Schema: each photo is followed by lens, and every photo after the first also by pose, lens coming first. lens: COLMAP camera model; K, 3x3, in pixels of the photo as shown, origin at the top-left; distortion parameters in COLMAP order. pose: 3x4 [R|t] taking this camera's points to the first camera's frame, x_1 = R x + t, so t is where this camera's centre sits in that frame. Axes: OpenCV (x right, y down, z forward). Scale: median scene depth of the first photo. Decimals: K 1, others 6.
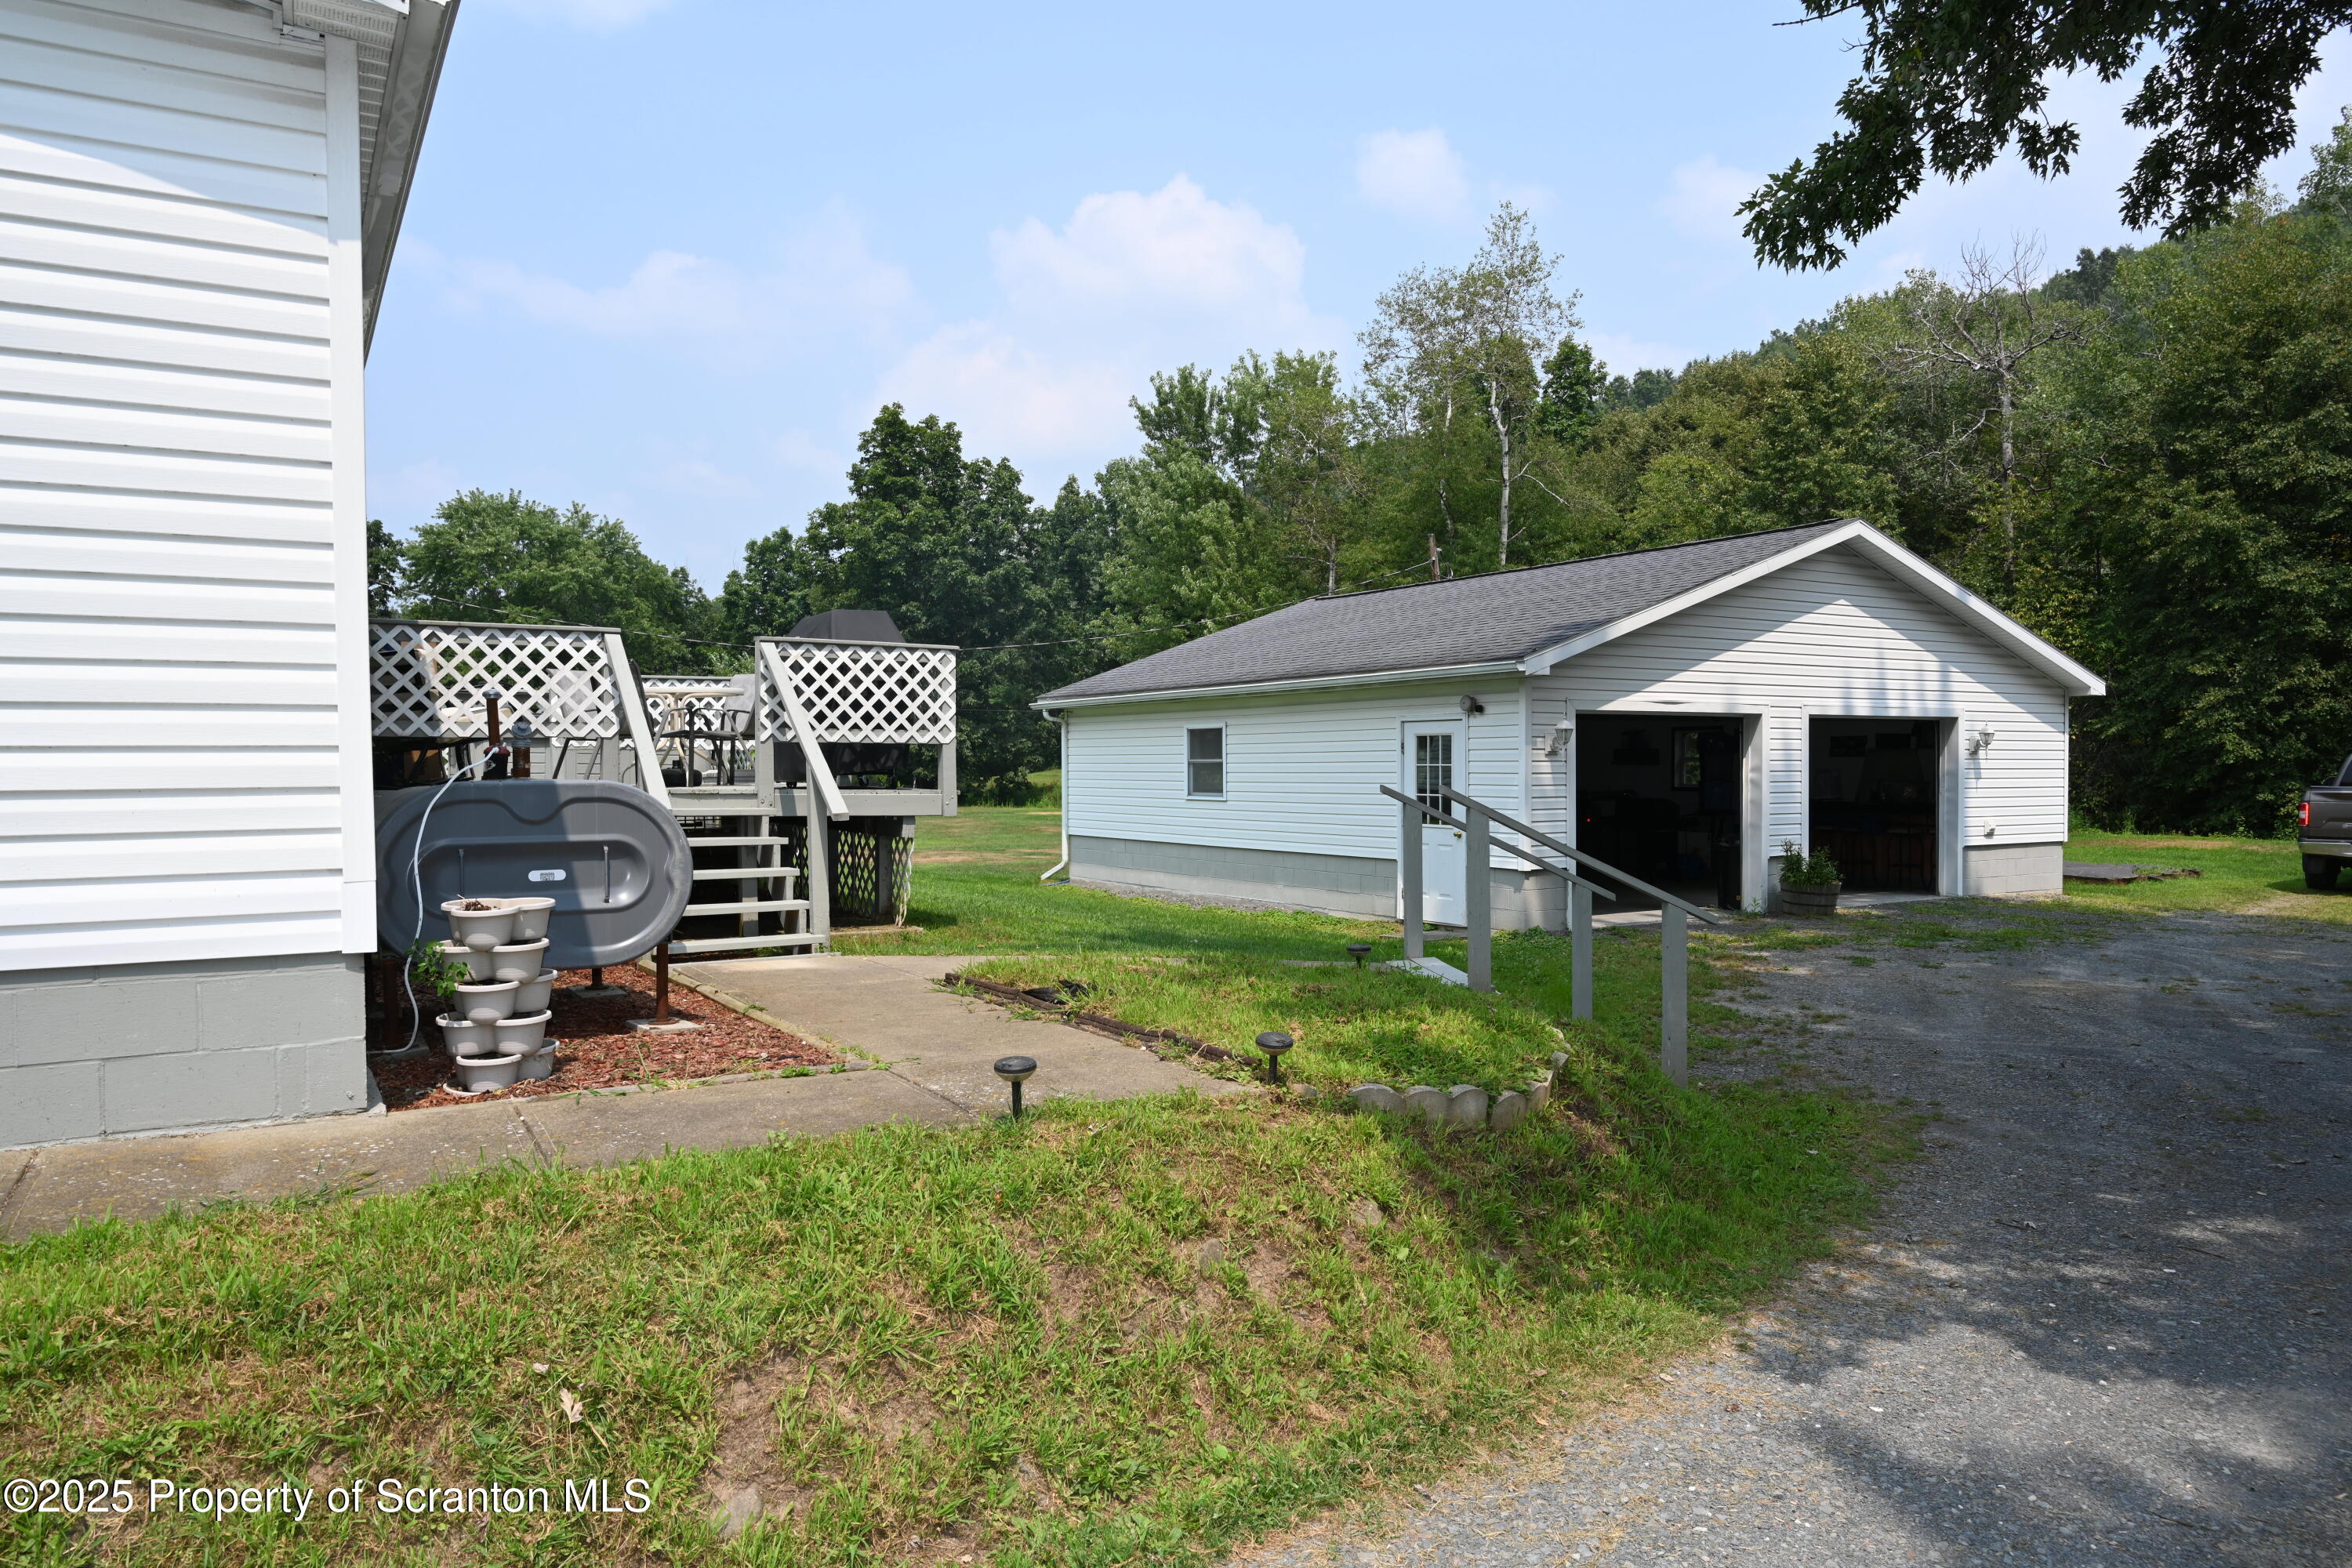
lens RADIAL K [[1593.7, 0, 1176.0], [0, 1593.7, 784.0], [0, 0, 1]] dist [0.003230, -0.004179]
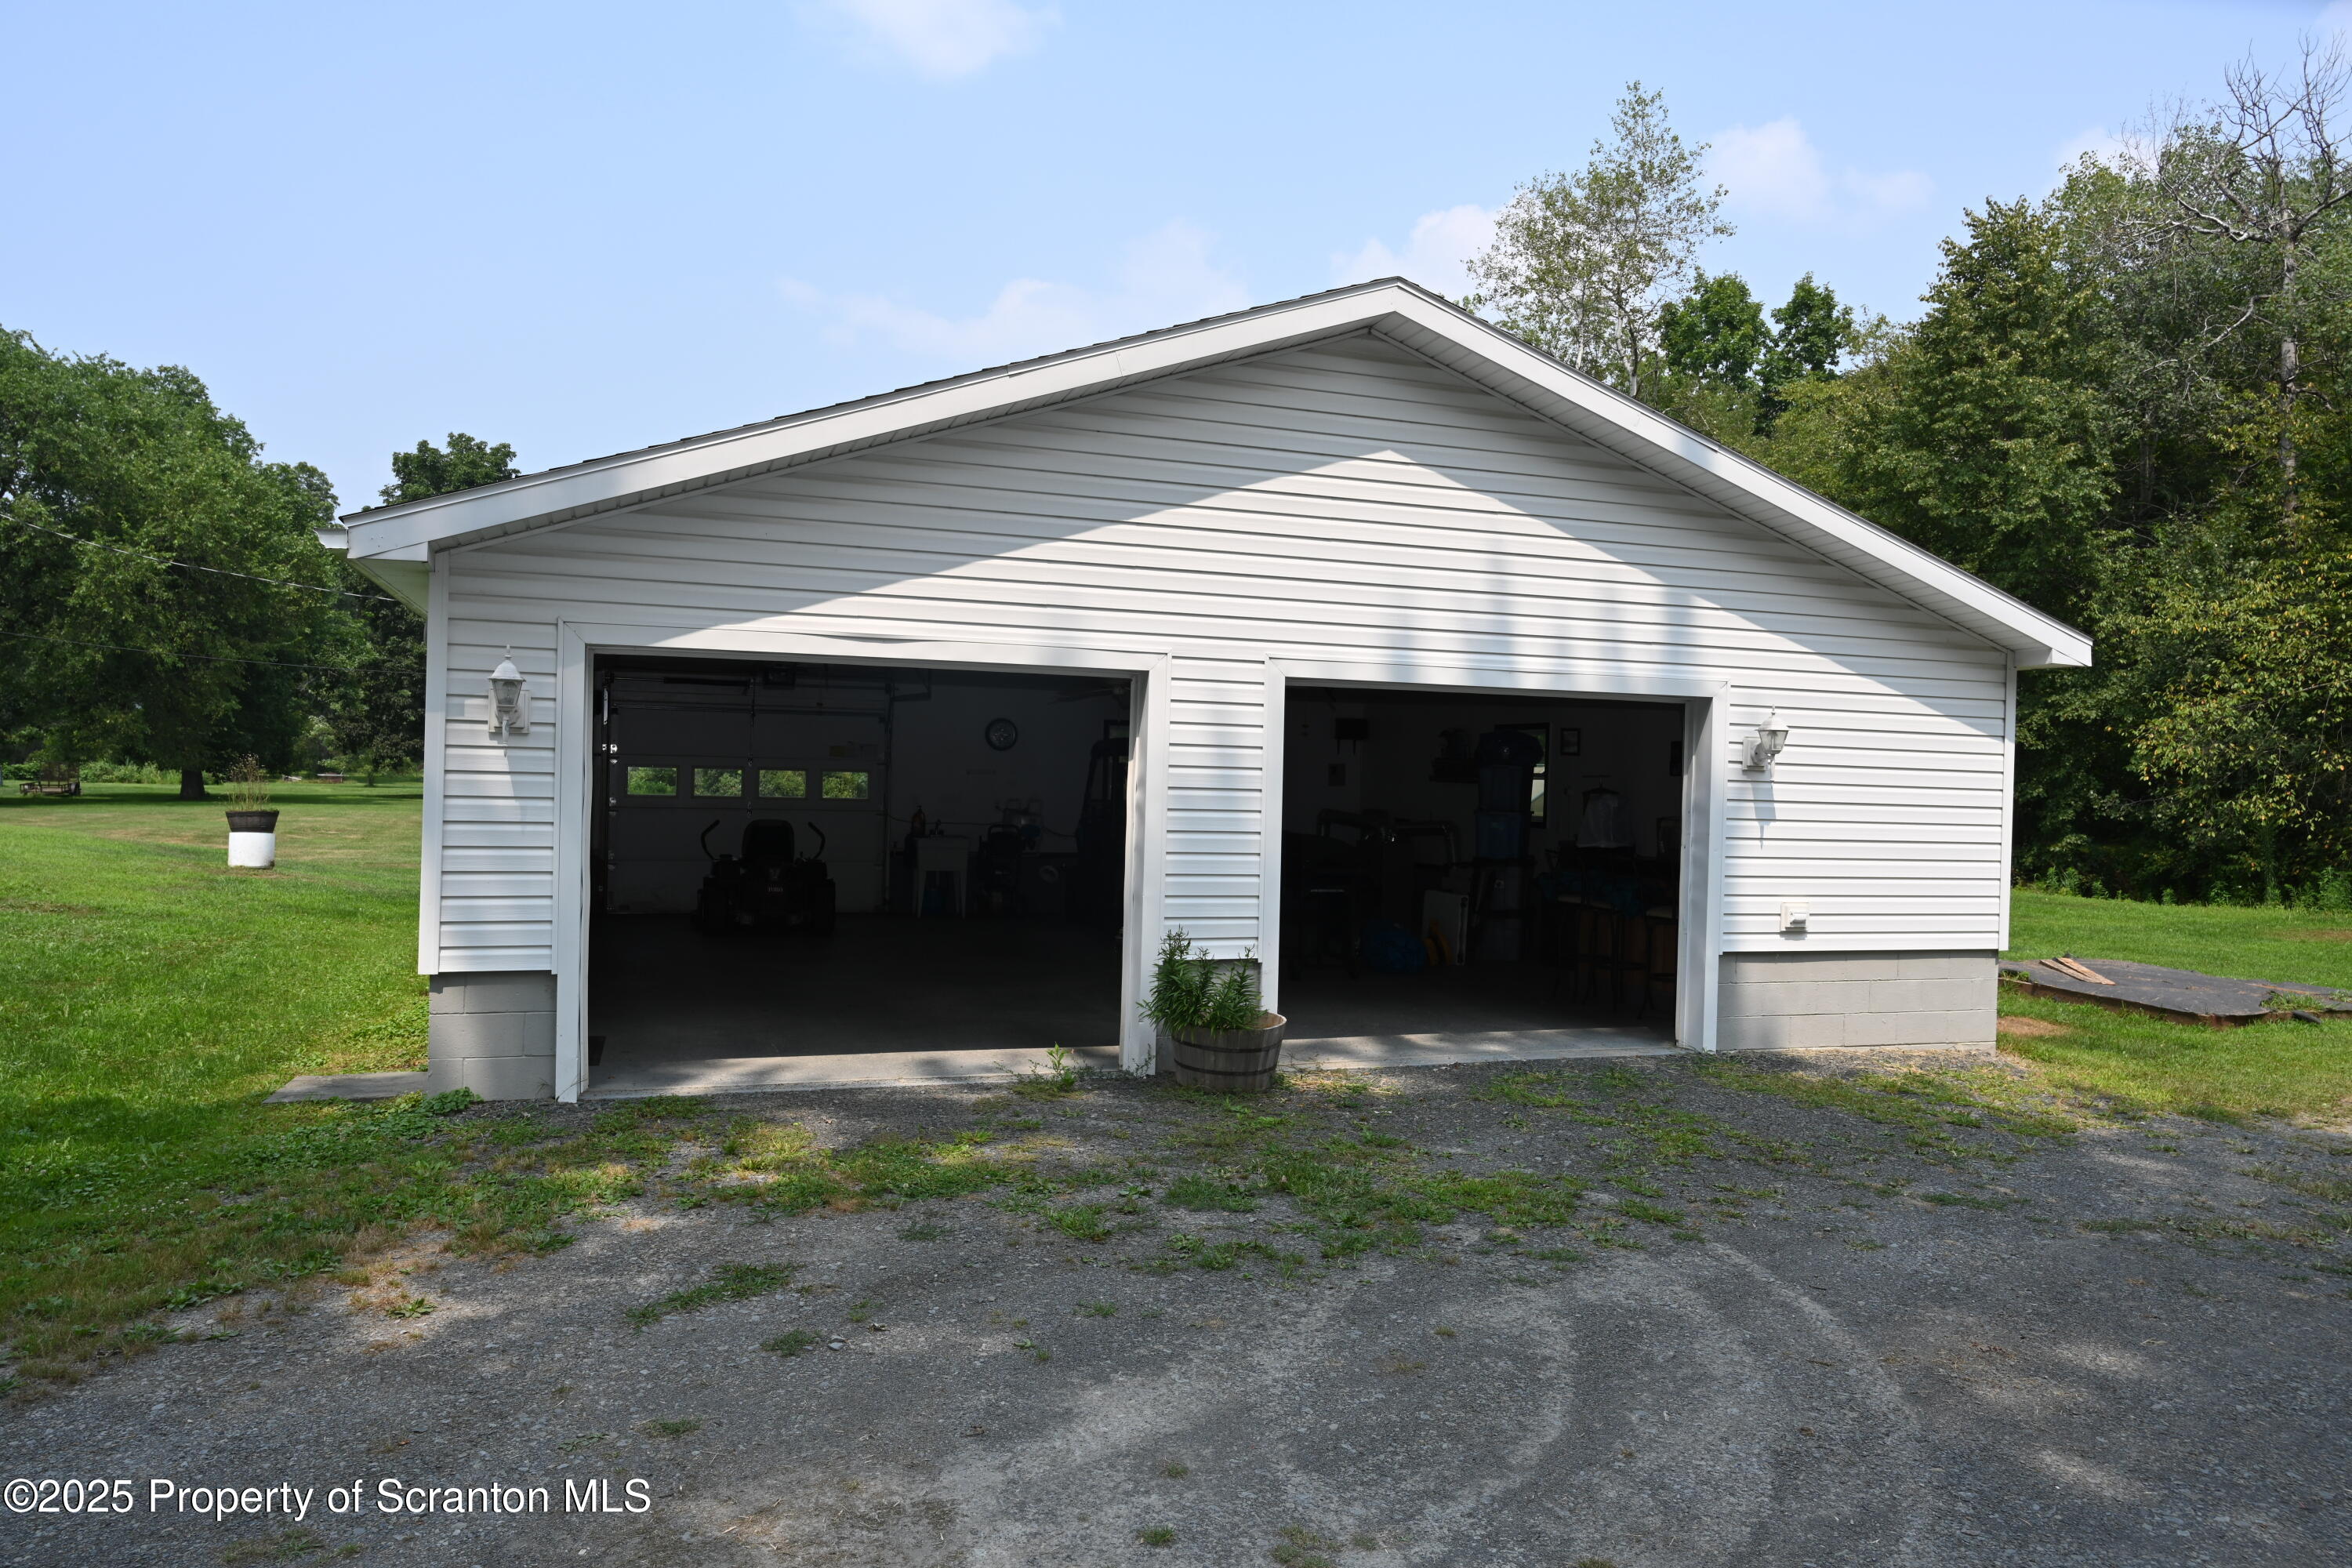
lens RADIAL K [[1593.7, 0, 1176.0], [0, 1593.7, 784.0], [0, 0, 1]] dist [0.003230, -0.004179]
pose [[0.975646, 0.030287, -0.217250, 0.407332], [-0.032624, 0.999442, -0.007179, -0.005017], [0.216911, 0.014092, 0.976090, 0.439861]]
